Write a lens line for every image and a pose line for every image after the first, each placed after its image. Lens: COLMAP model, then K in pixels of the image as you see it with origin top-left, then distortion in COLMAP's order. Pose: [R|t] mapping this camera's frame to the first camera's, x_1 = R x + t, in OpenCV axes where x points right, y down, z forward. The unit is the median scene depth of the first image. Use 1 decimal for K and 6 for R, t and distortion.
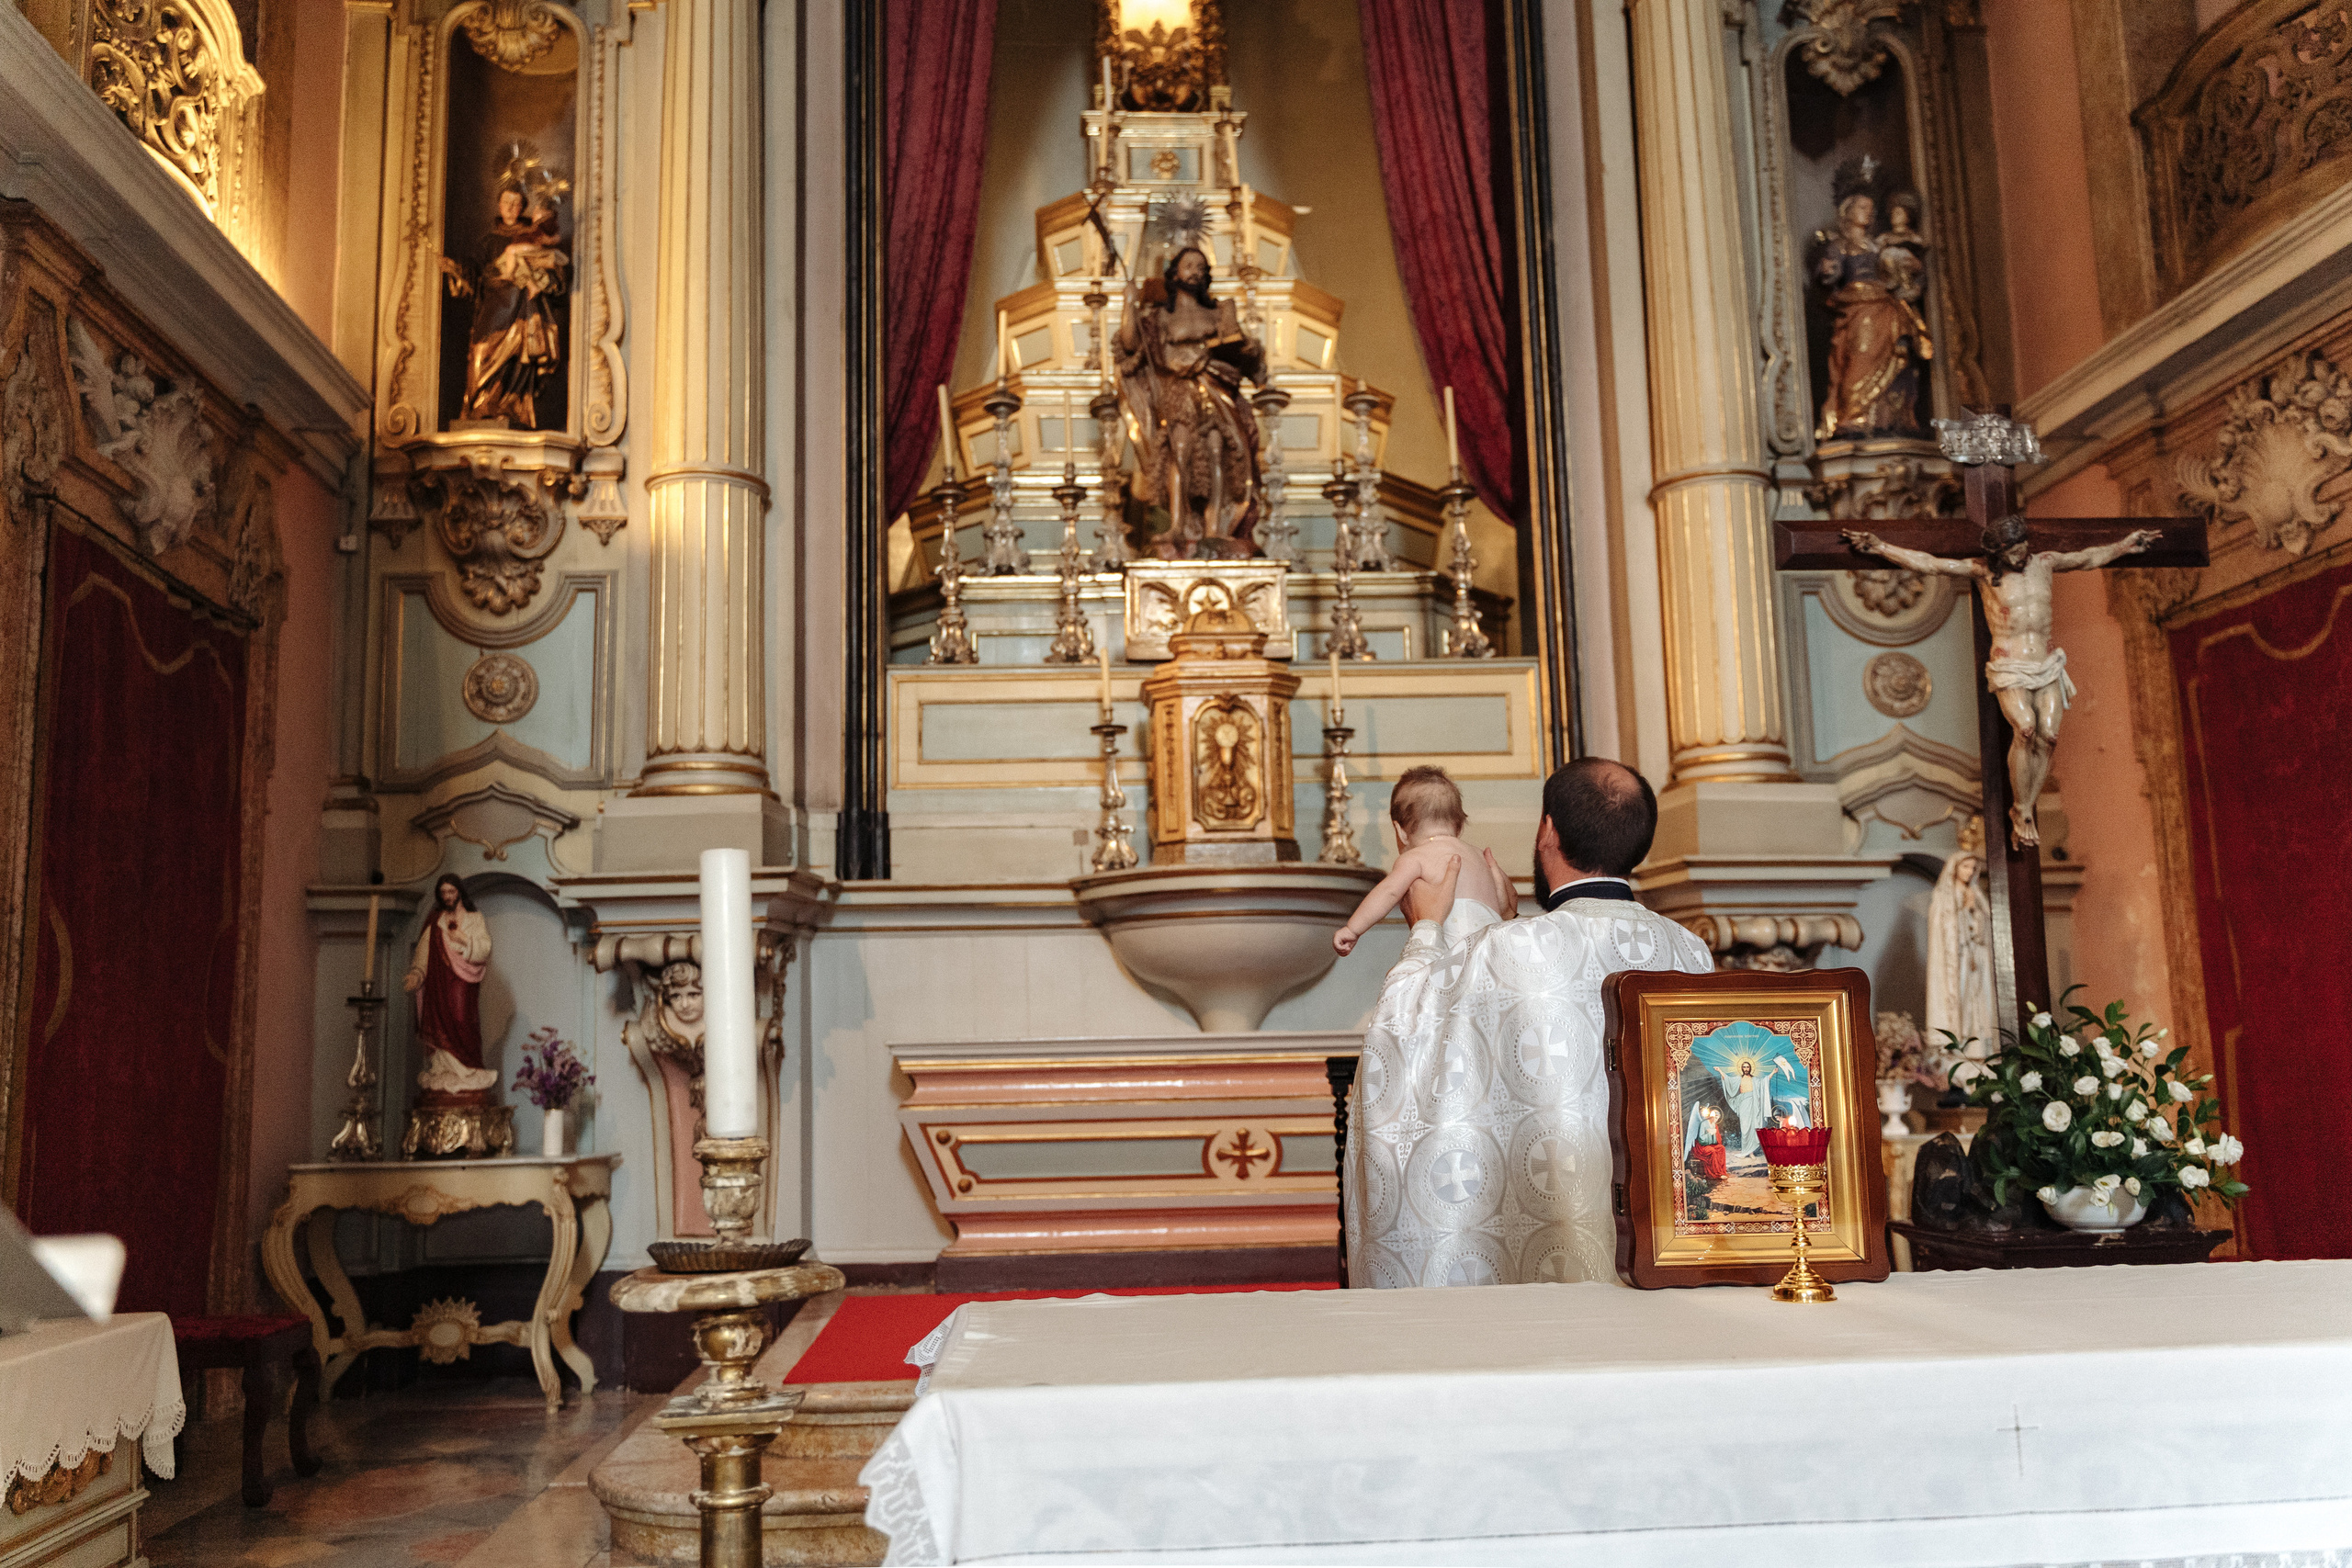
lens RADIAL K [[1910.6, 0, 1176.0], [0, 1910.6, 784.0], [0, 0, 1]] dist [0.012436, -0.006681]
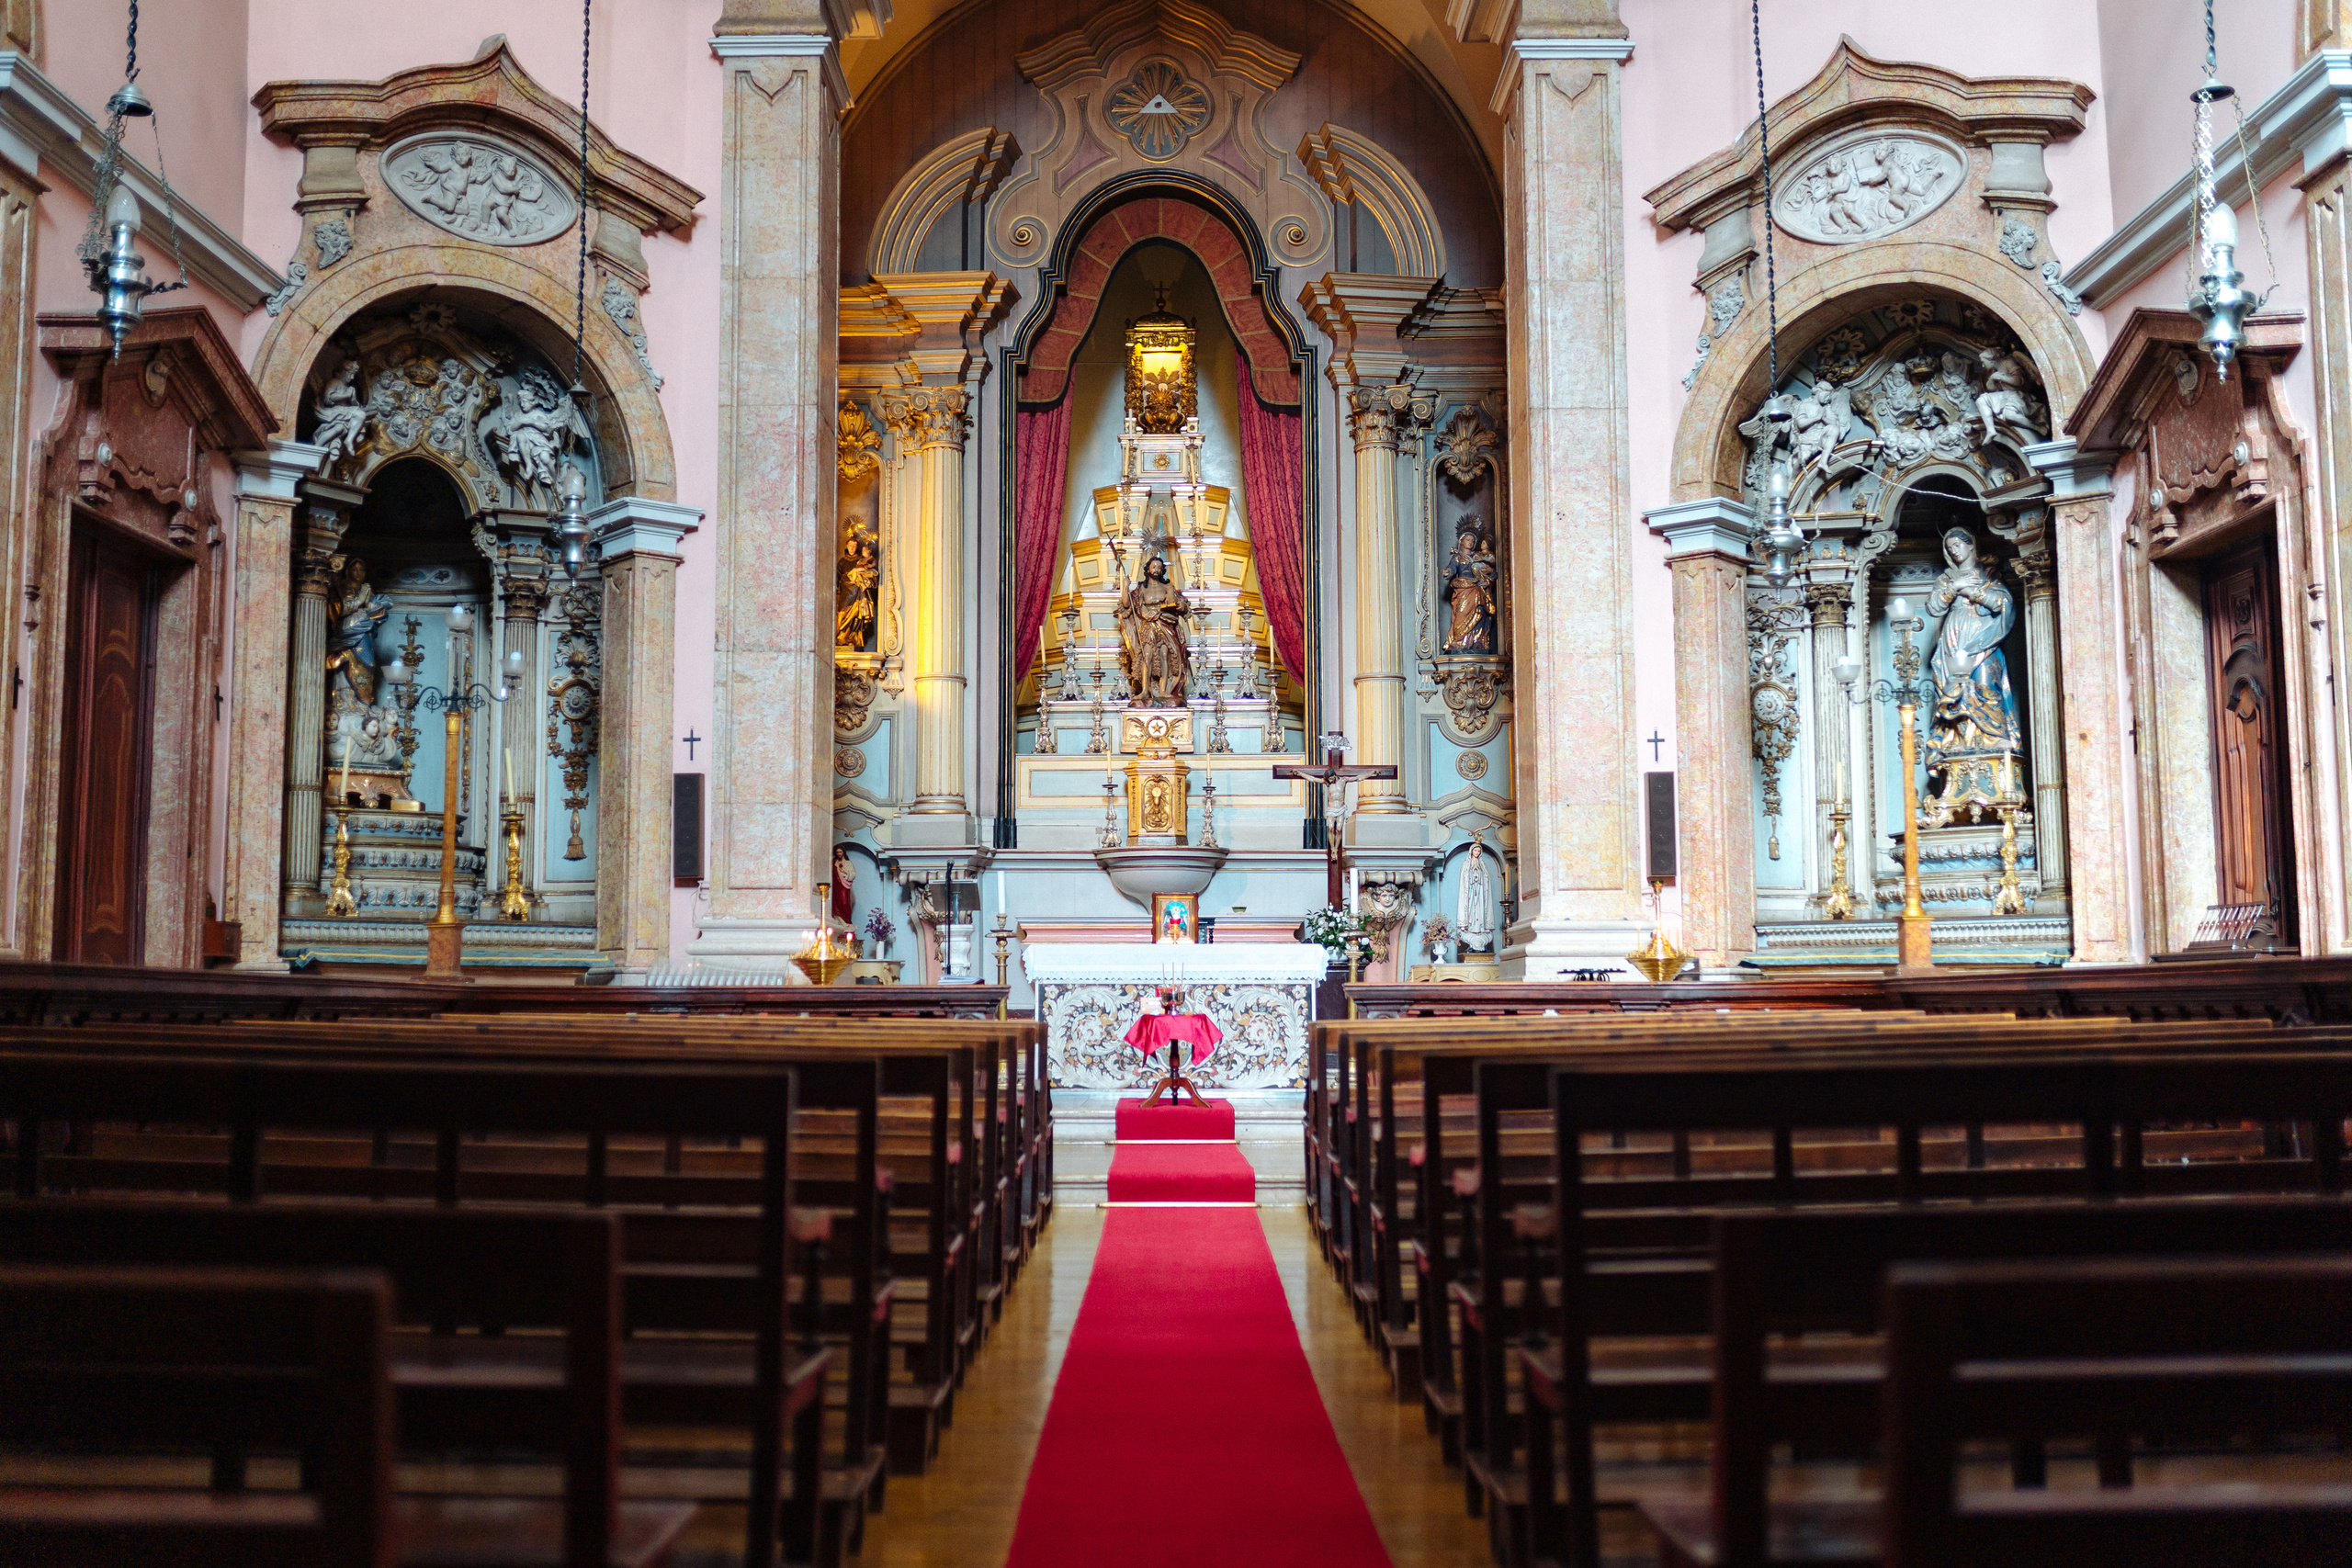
lens RADIAL K [[2422.9, 0, 1176.0], [0, 2422.9, 784.0], [0, 0, 1]] dist [-0.009177, -0.000822]
pose [[0.997212, 0.015040, -0.073091, 0.251490], [-0.010866, 0.998305, 0.057170, -0.193104], [0.073827, -0.056216, 0.995685, -1.867044]]
